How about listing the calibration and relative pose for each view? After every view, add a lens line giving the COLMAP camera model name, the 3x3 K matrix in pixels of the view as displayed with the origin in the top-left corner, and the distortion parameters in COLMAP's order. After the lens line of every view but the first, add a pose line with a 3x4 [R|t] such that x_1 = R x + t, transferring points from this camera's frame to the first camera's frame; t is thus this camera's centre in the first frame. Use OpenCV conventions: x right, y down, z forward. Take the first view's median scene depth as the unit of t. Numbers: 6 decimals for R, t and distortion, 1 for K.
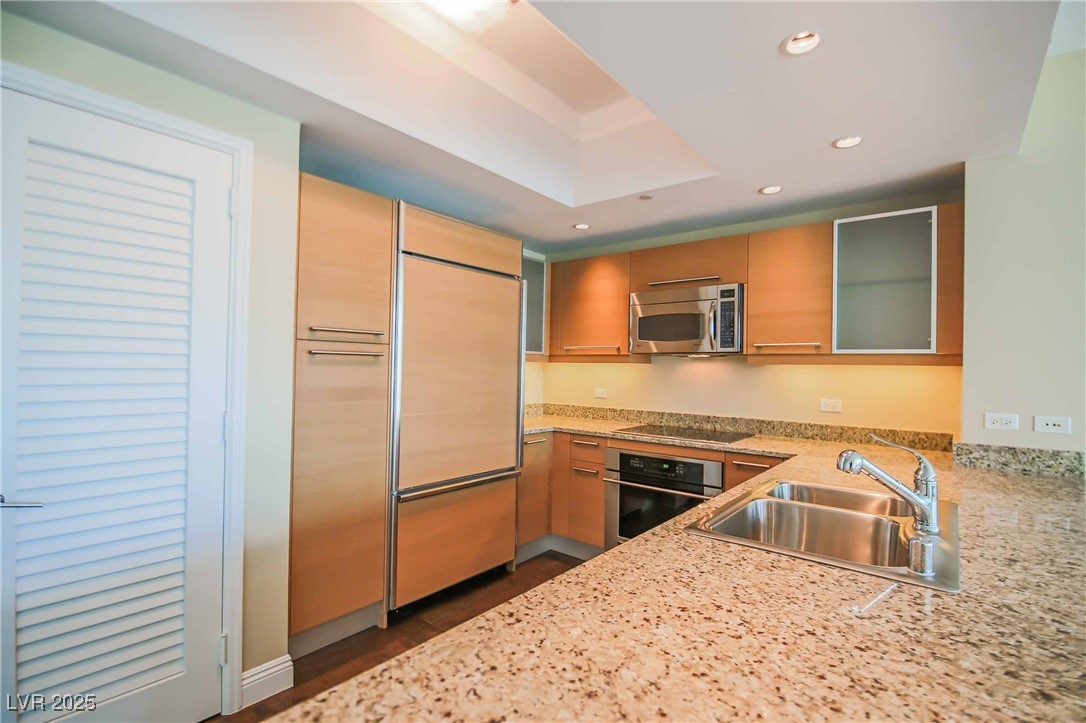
lens RADIAL K [[507.9, 0, 556.9], [0, 507.9, 360.4], [0, 0, 1]] dist [0.001553, -0.013804]
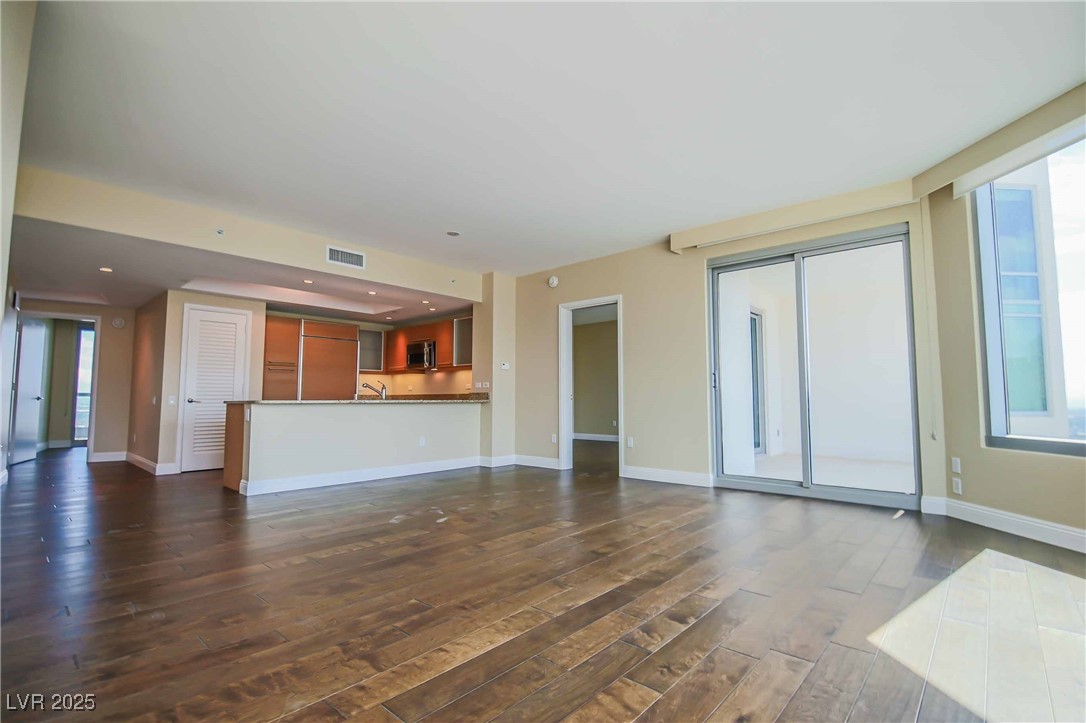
lens RADIAL K [[507.9, 0, 556.9], [0, 507.9, 360.4], [0, 0, 1]] dist [0.001553, -0.013804]
pose [[0.998251, -0.025031, -0.053552, 1.147088], [0.021447, 0.997557, -0.066482, 0.137953], [0.055085, 0.065217, 0.996350, -1.610323]]
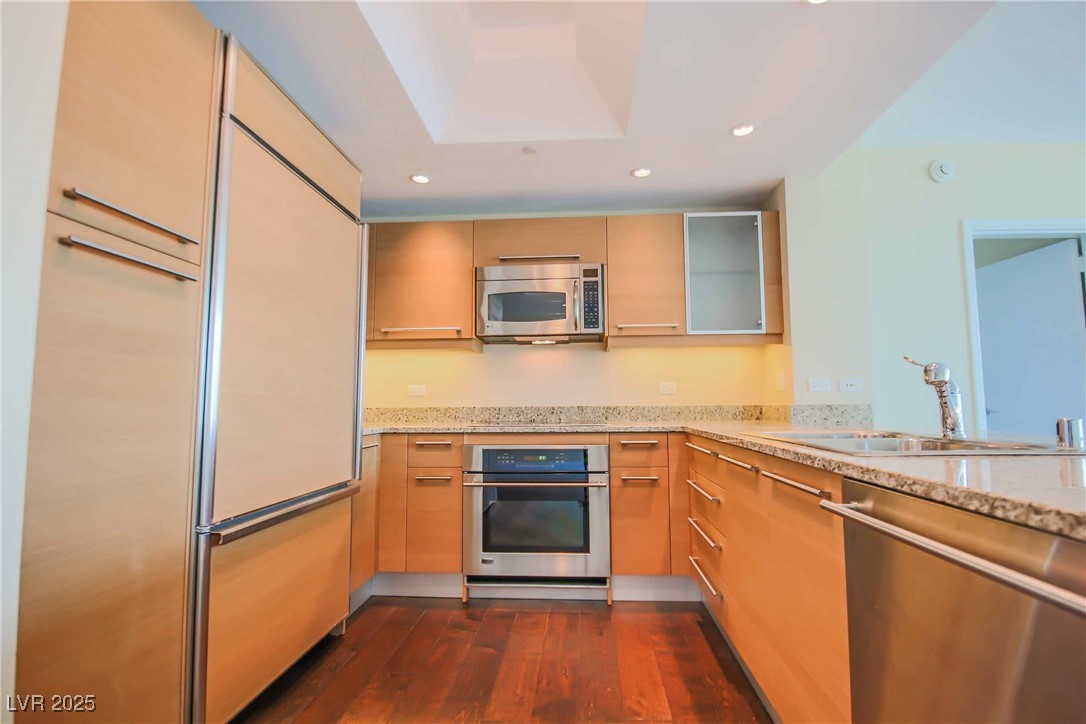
lens RADIAL K [[507.9, 0, 556.9], [0, 507.9, 360.9], [0, 0, 1]] dist [0.001553, -0.013804]
pose [[0.815992, 0.024828, 0.577529, -0.274940], [0.015553, 0.997773, -0.064869, 0.098755], [-0.577853, 0.061915, 0.813789, 0.260816]]
